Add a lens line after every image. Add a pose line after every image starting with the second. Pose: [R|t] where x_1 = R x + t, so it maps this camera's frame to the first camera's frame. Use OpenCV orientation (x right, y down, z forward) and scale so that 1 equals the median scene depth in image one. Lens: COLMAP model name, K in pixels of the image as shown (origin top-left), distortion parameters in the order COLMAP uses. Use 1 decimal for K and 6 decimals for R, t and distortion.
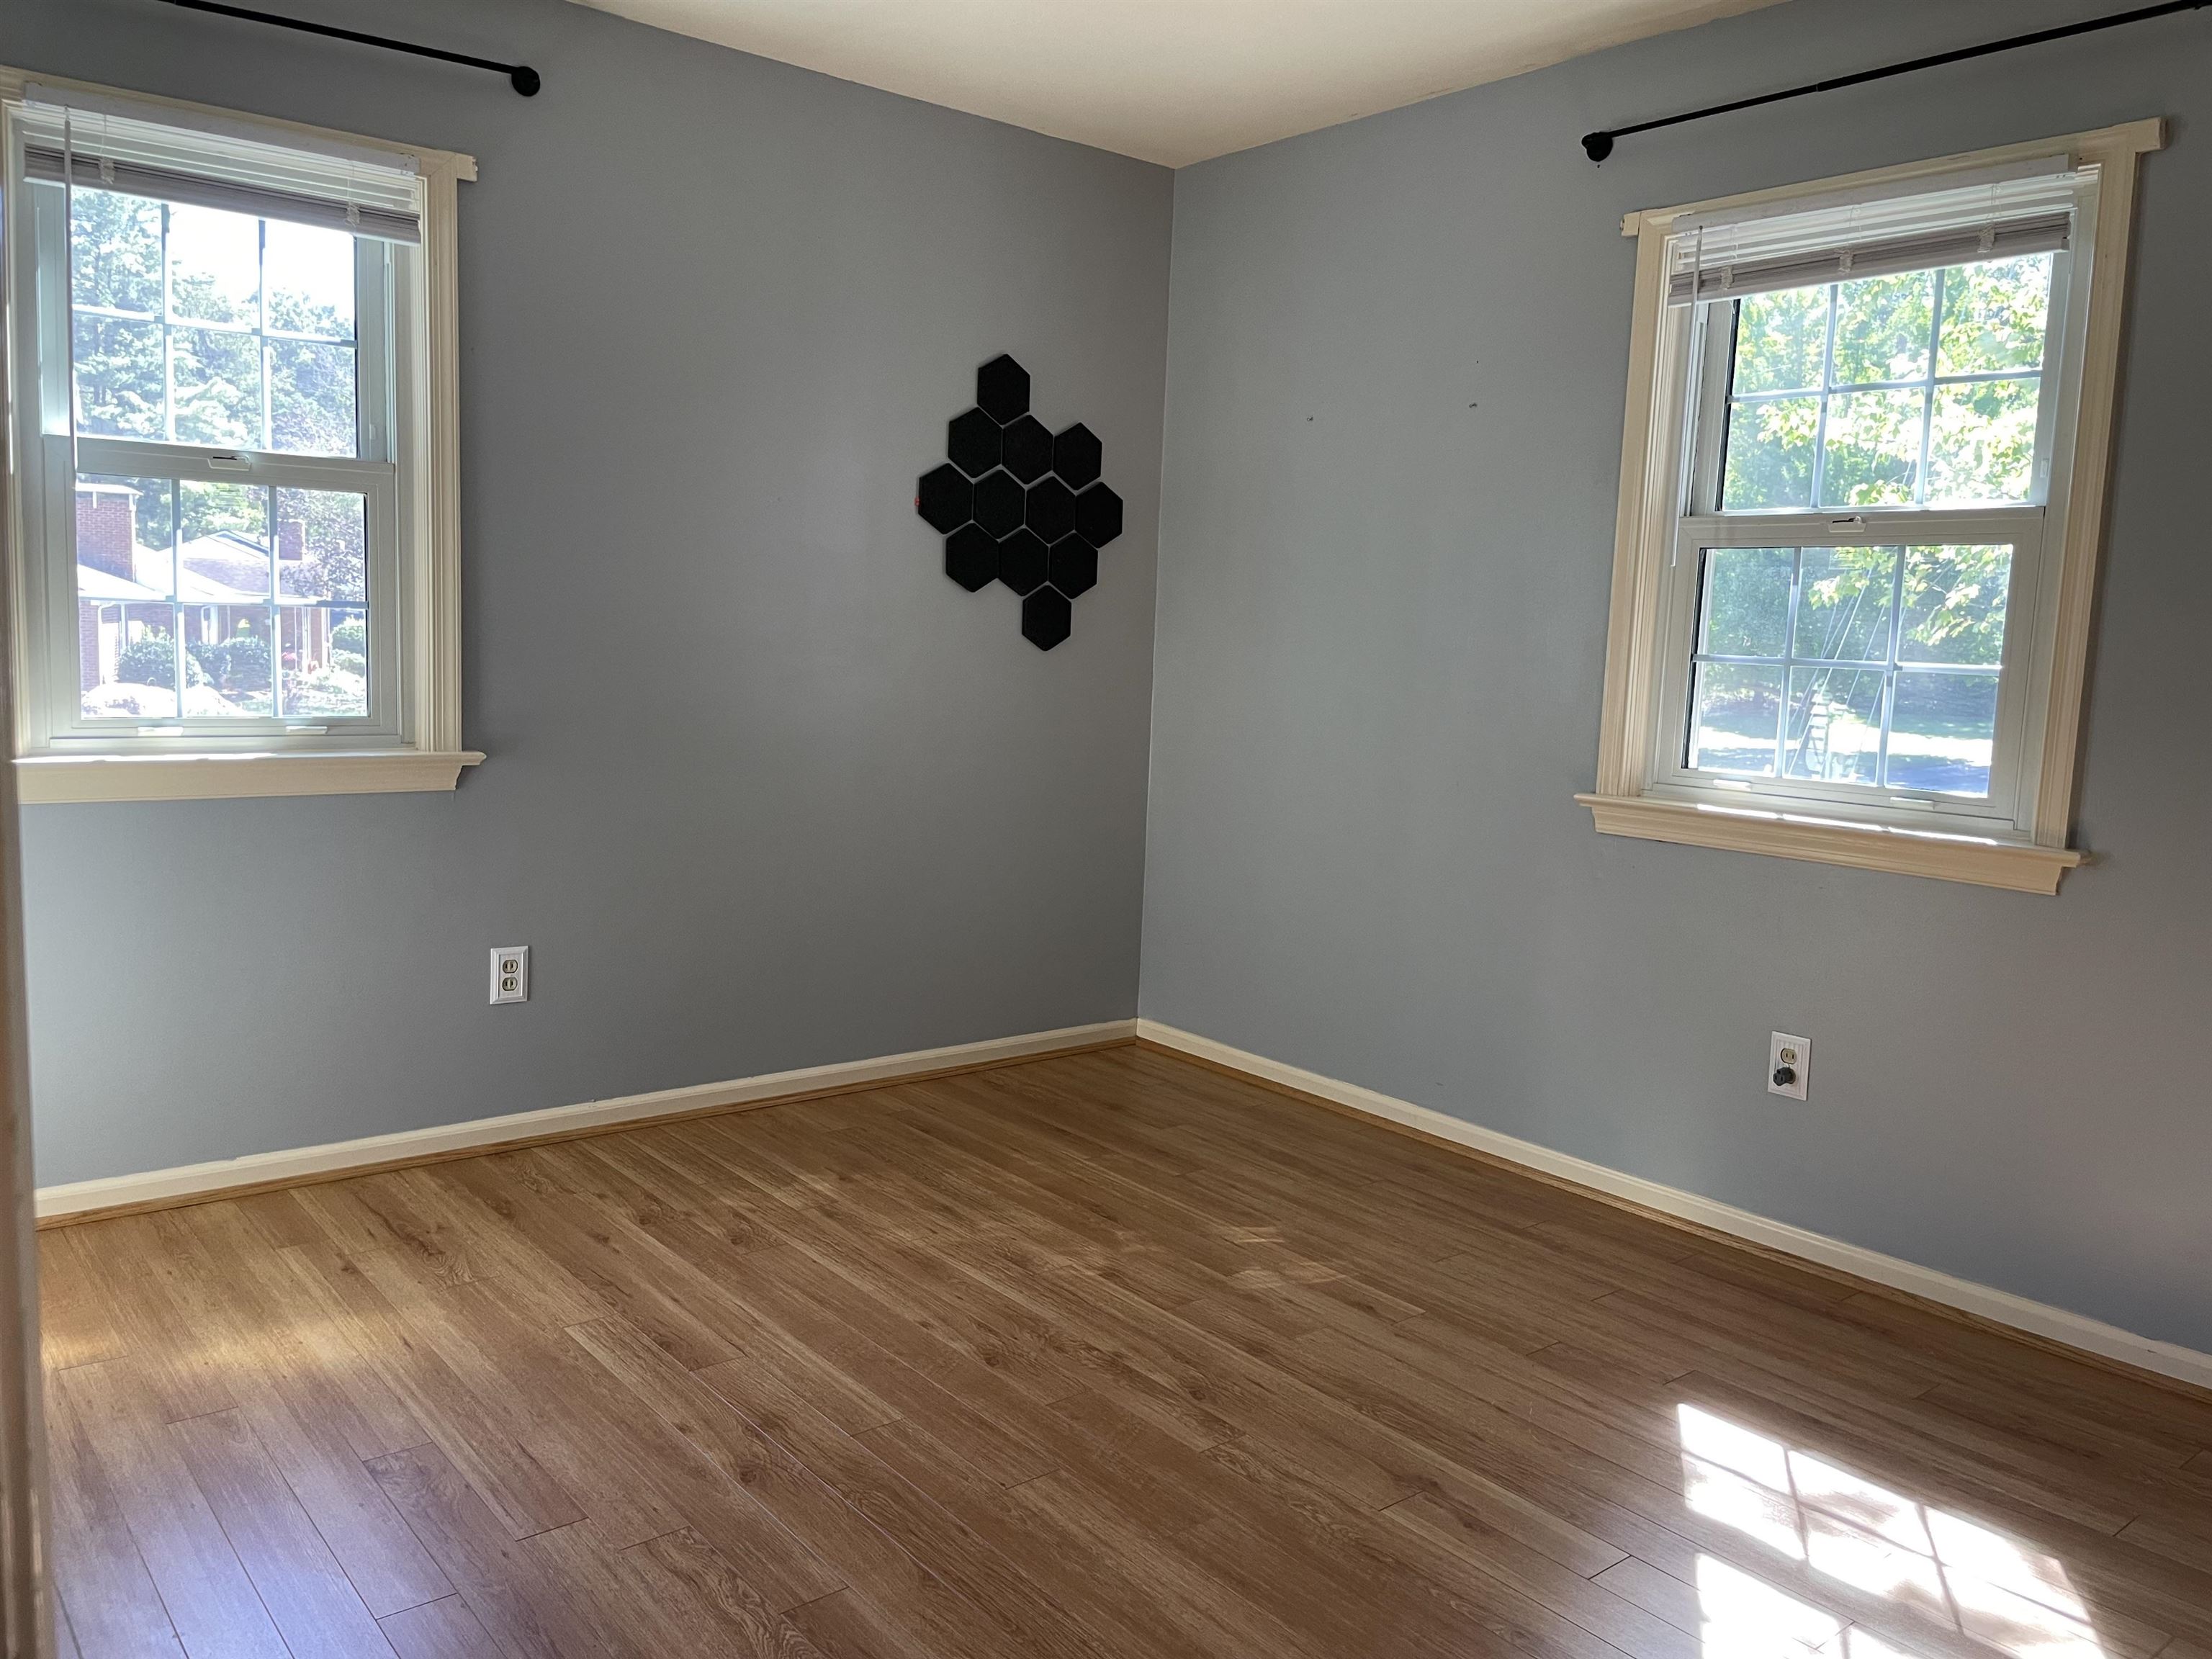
lens RADIAL K [[1676.8, 0, 1110.0], [0, 1676.8, 830.8], [0, 0, 1]] dist [0.107205, -0.157014]
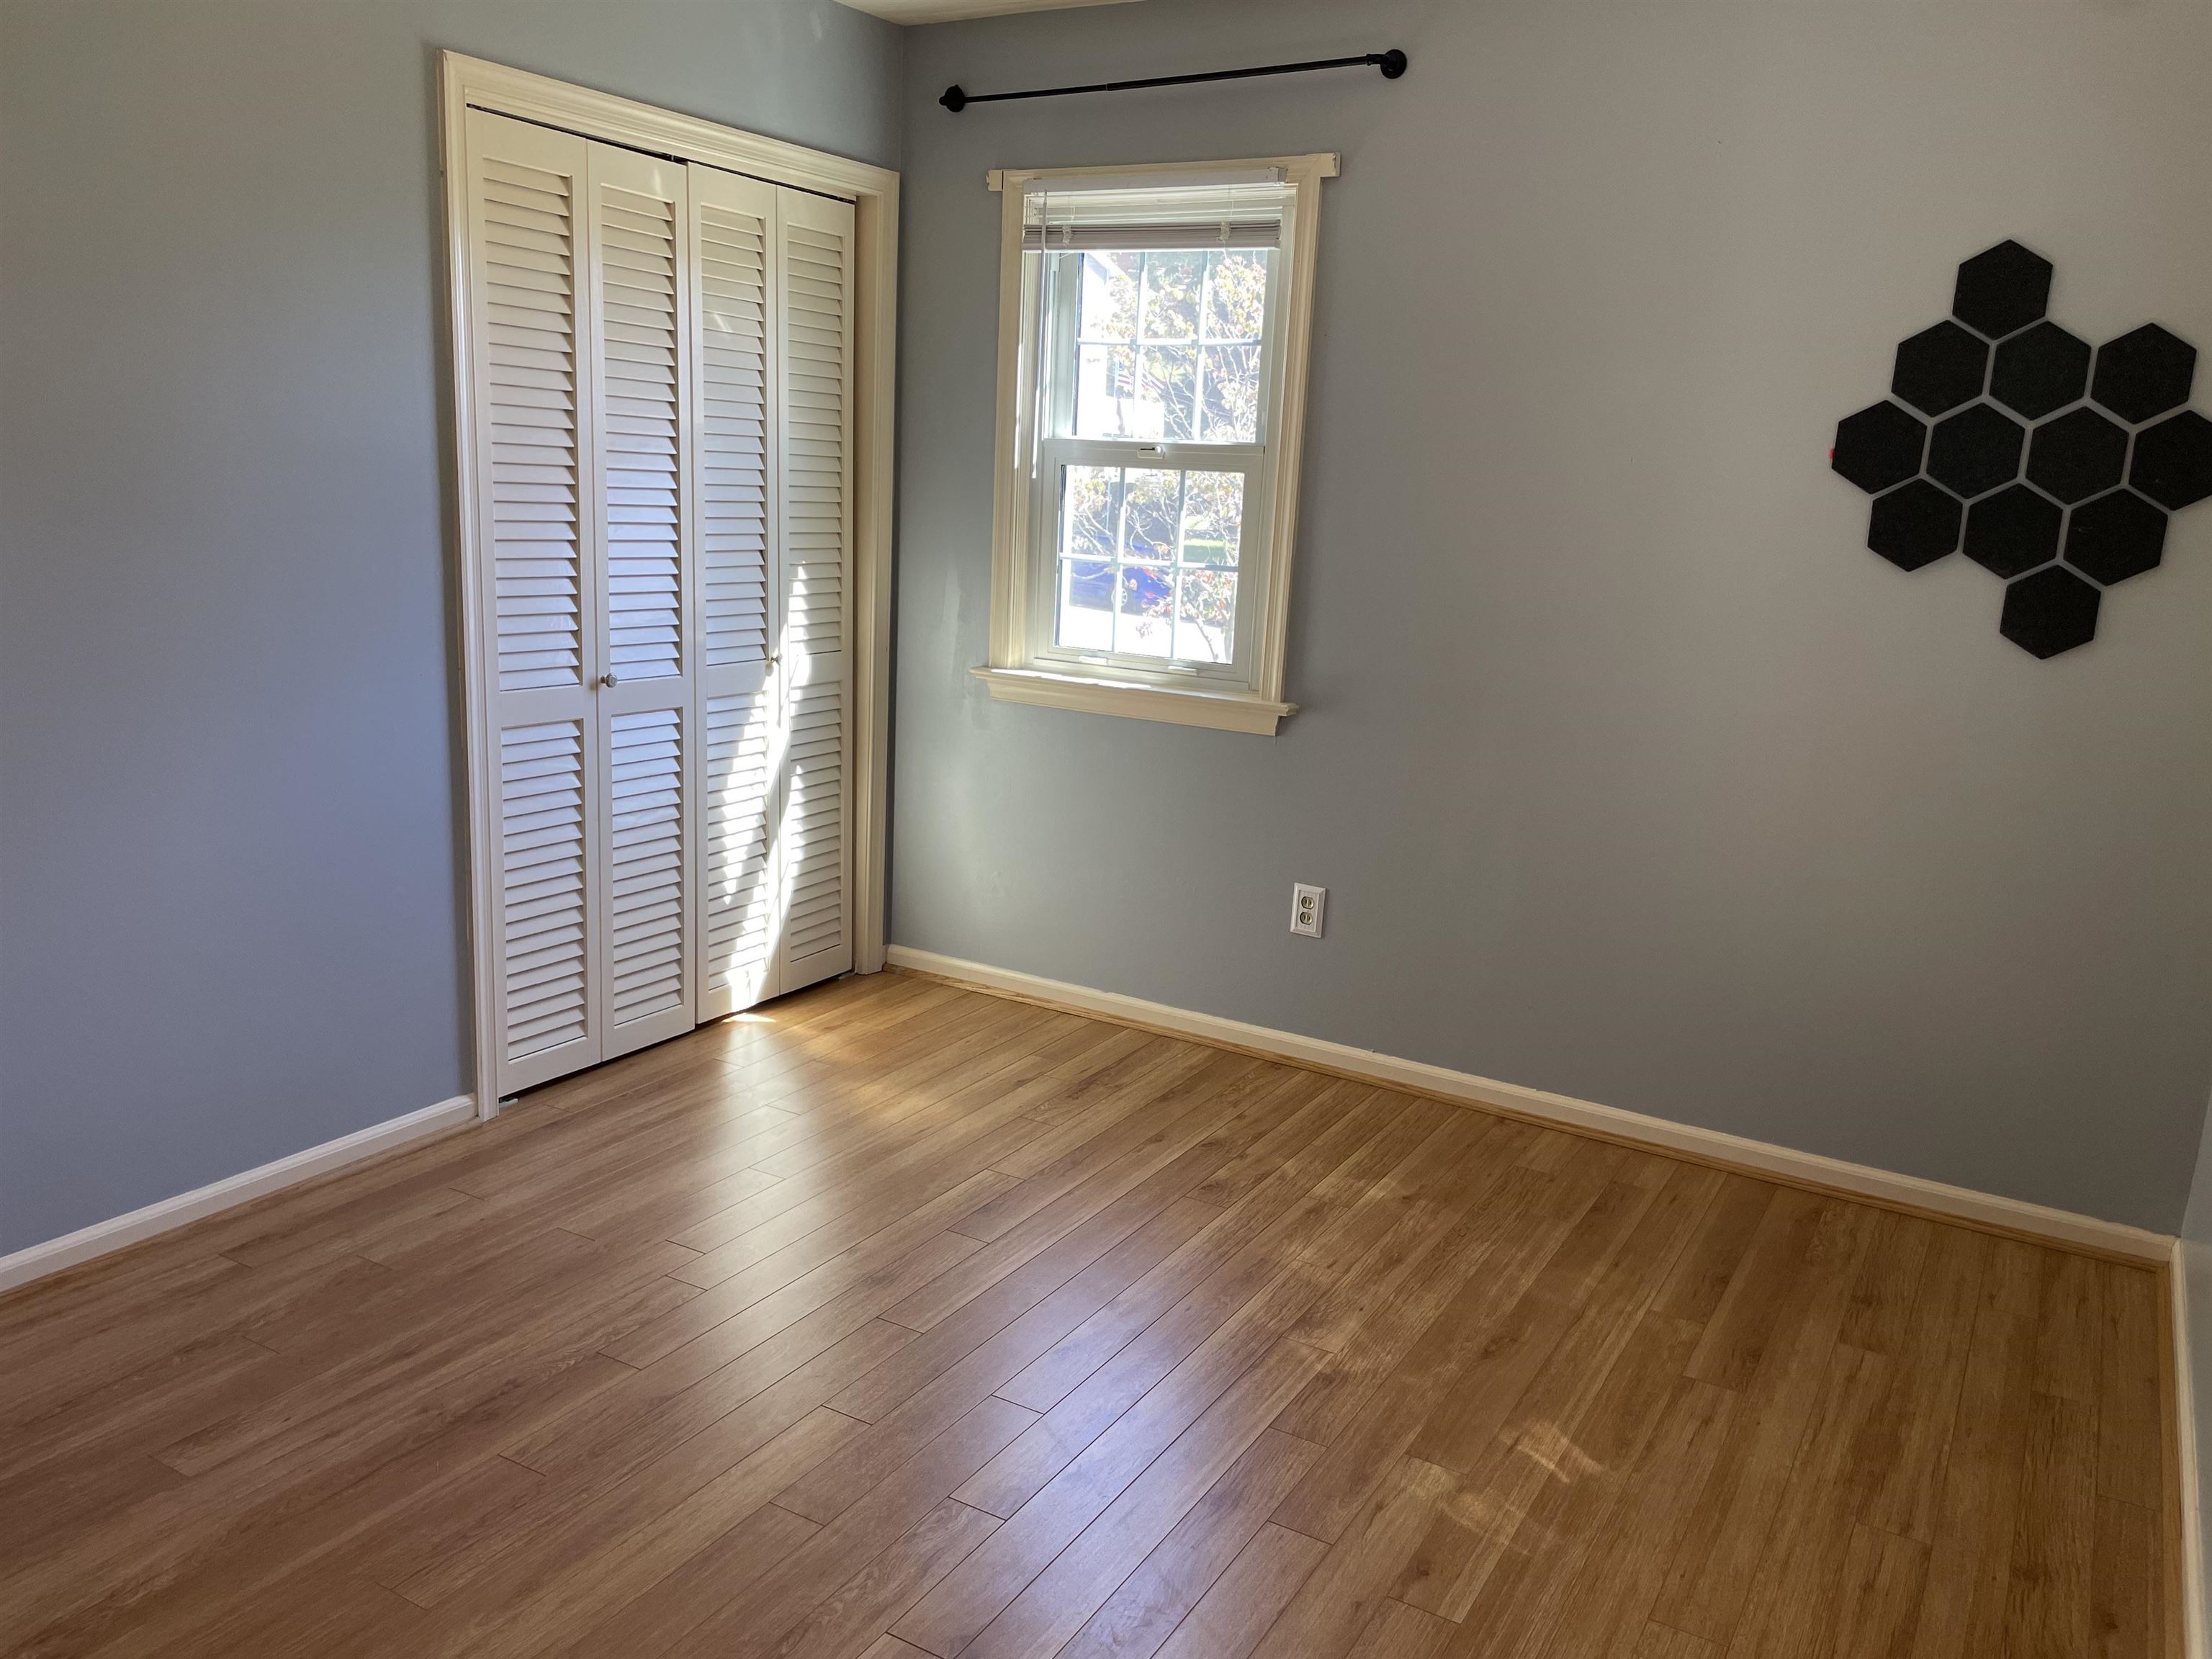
lens RADIAL K [[1676.8, 0, 1110.0], [0, 1676.8, 830.8], [0, 0, 1]] dist [0.107205, -0.157014]
pose [[0.350975, 0.171122, -0.920616, 0.615891], [-0.152509, 0.980479, 0.124107, -0.083911], [0.923882, 0.096843, 0.370221, 0.493348]]
